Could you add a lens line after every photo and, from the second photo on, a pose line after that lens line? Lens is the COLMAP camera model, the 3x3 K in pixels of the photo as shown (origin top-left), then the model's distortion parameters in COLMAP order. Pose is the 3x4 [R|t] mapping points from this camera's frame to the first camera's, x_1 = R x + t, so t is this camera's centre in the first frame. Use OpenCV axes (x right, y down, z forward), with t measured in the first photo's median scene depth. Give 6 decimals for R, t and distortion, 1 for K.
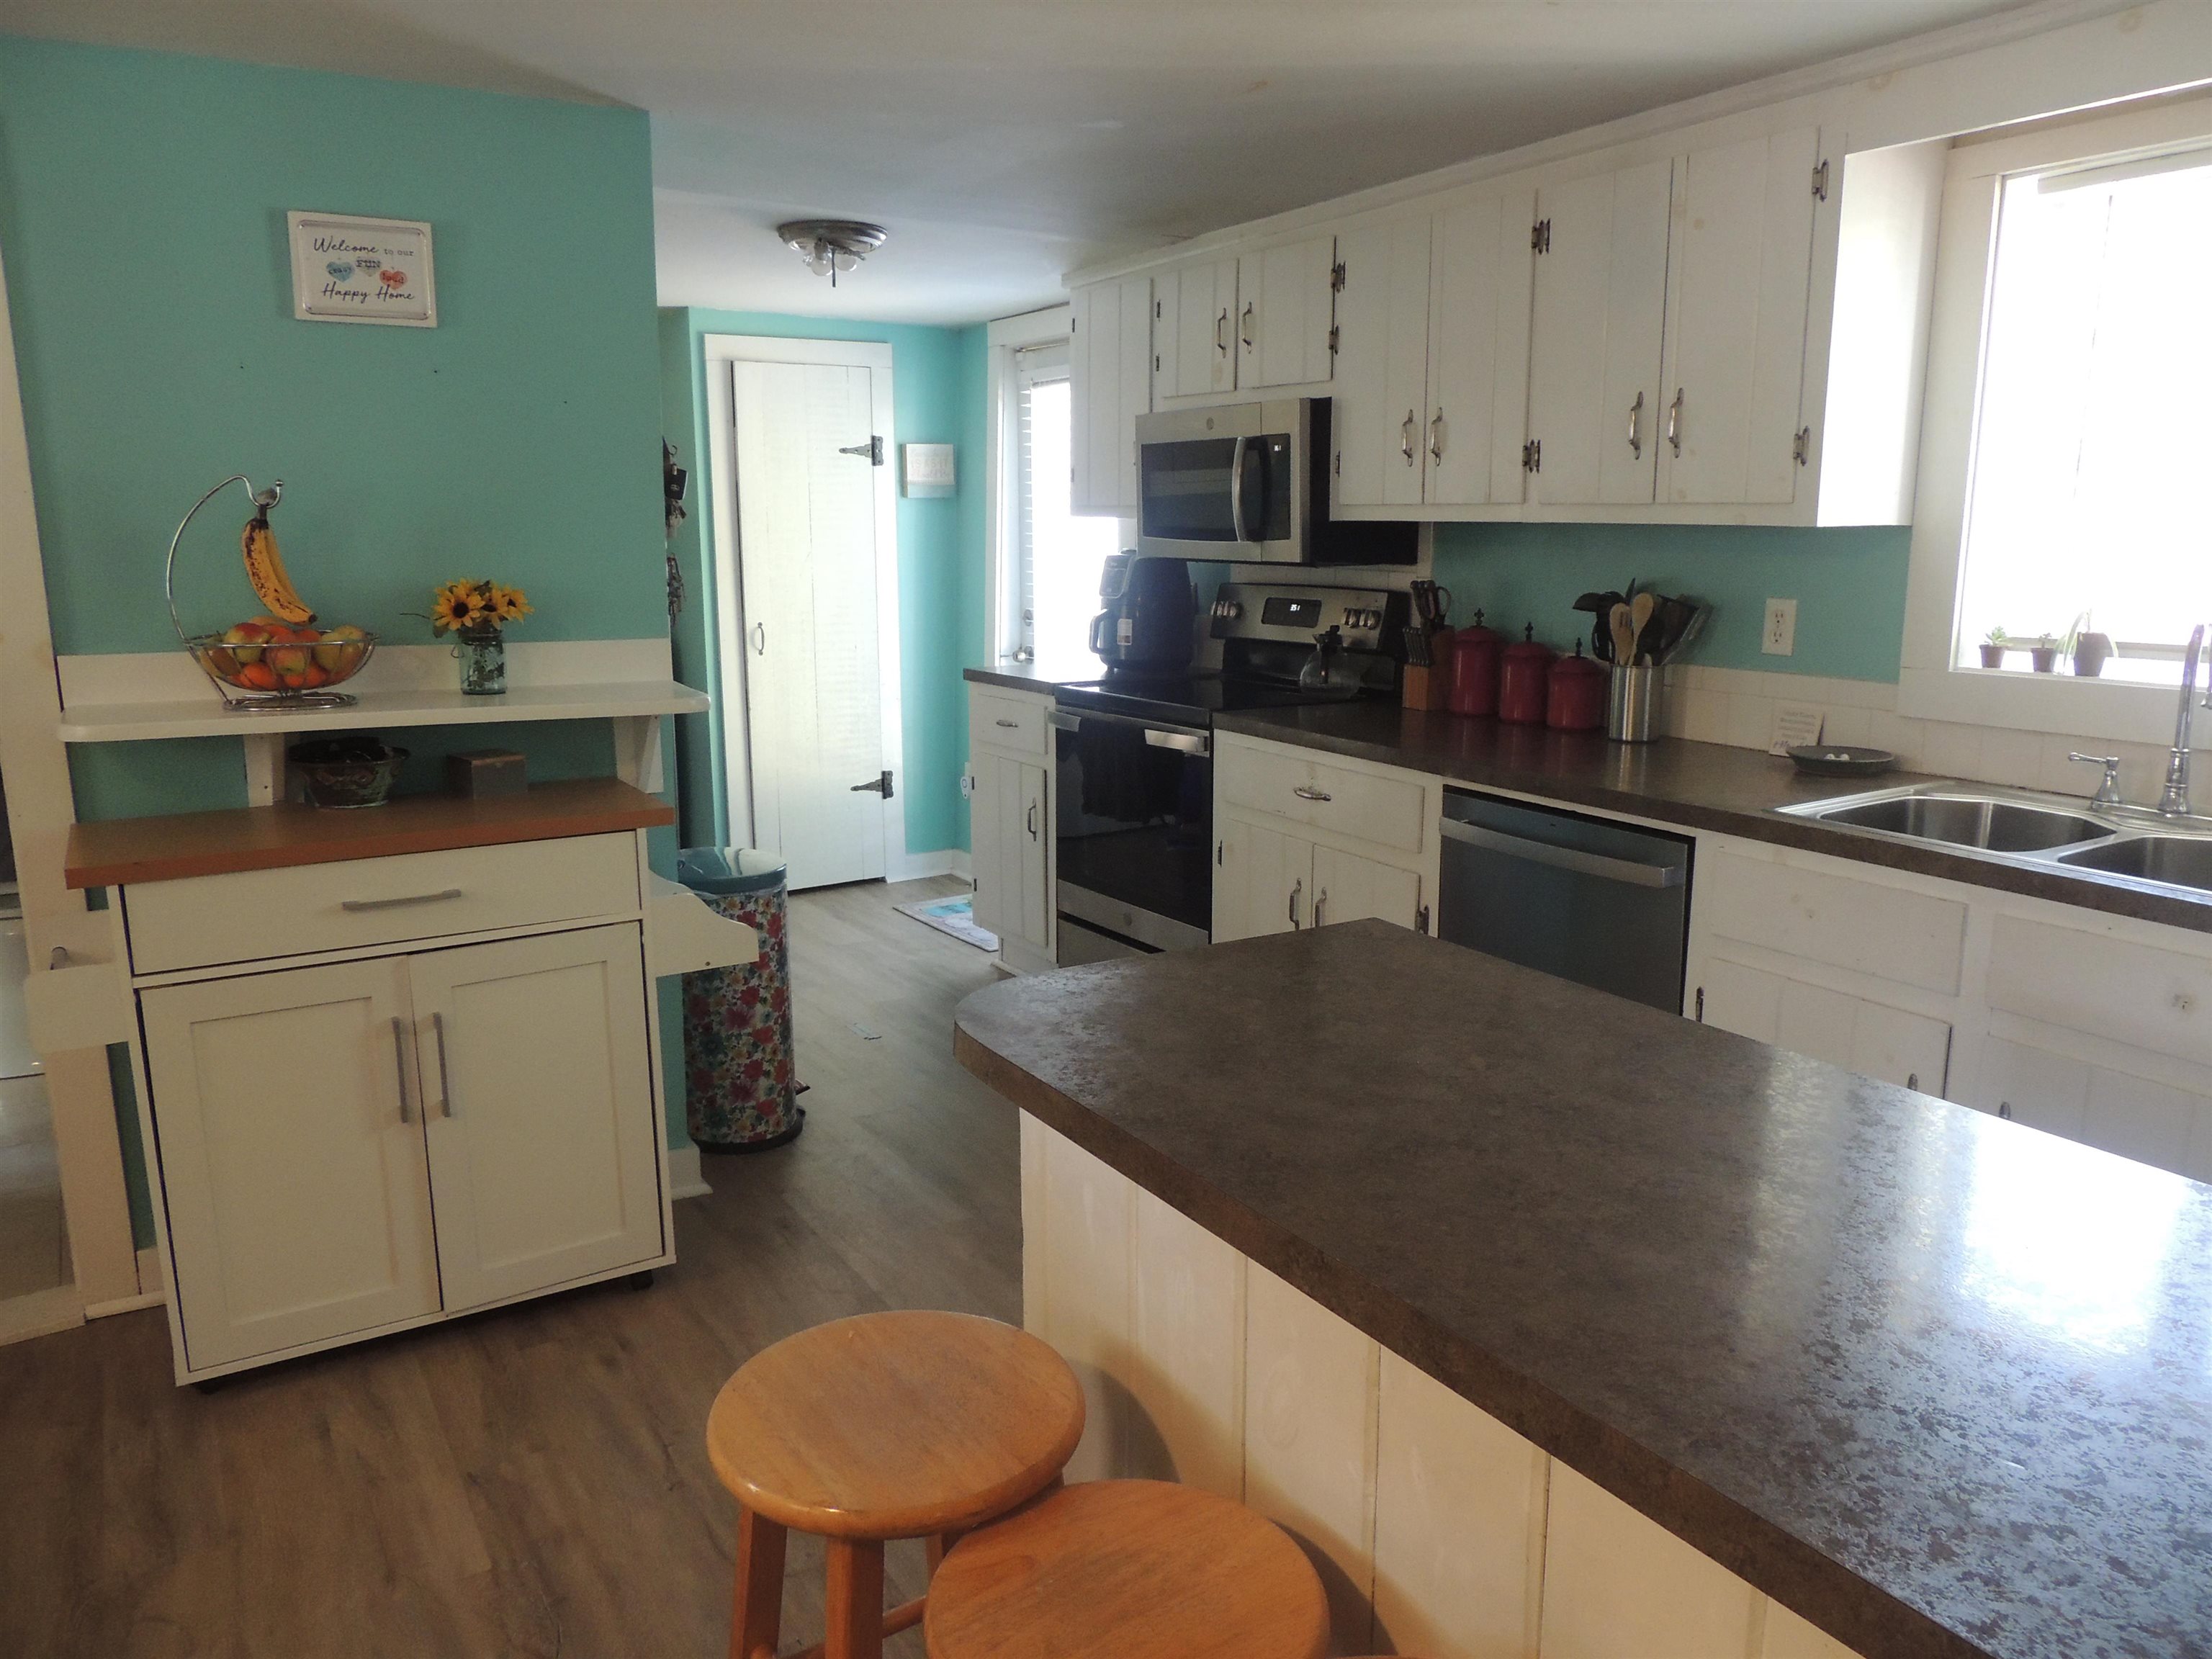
lens RADIAL K [[1572.7, 0, 1110.7], [0, 1572.7, 827.3], [0, 0, 1]] dist [-0.024331, 0.002289]
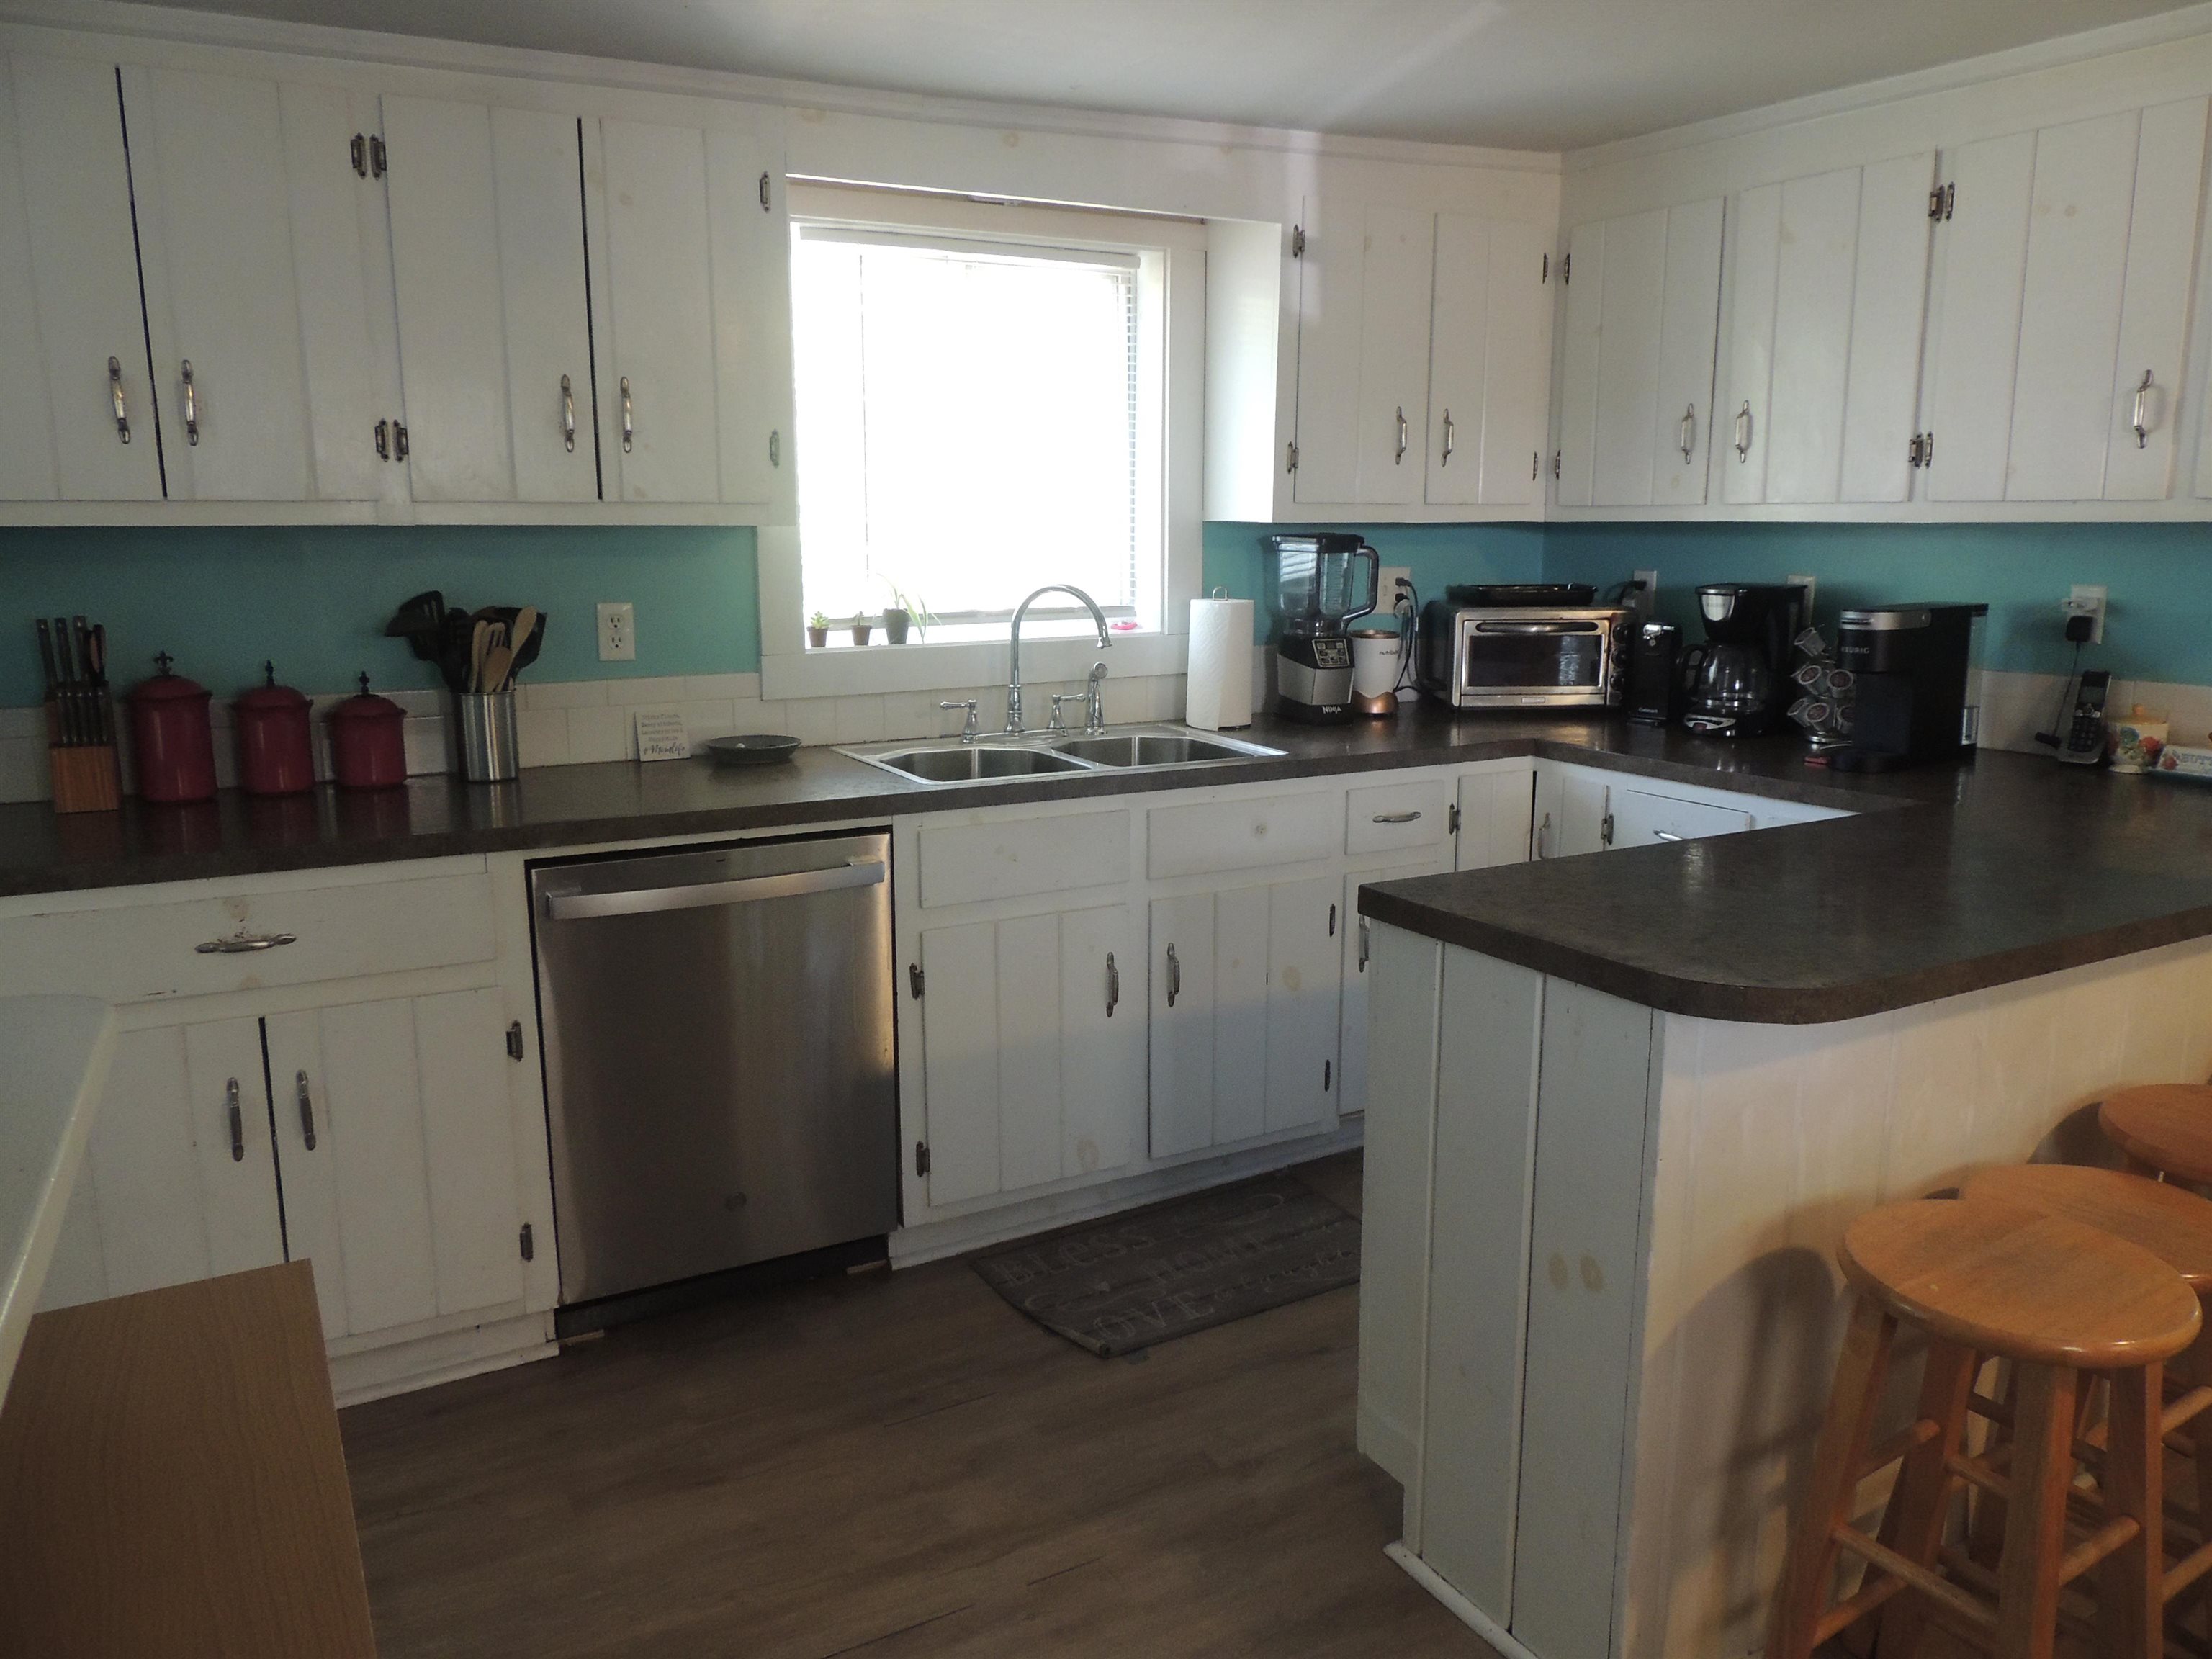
lens RADIAL K [[1572.7, 0, 1110.7], [0, 1572.7, 825.0], [0, 0, 1]] dist [-0.024331, 0.002289]
pose [[0.041685, -0.185873, 0.981689, -0.602405], [0.197582, 0.964673, 0.174262, -0.137249], [-0.979400, 0.186700, 0.076937, 0.734298]]
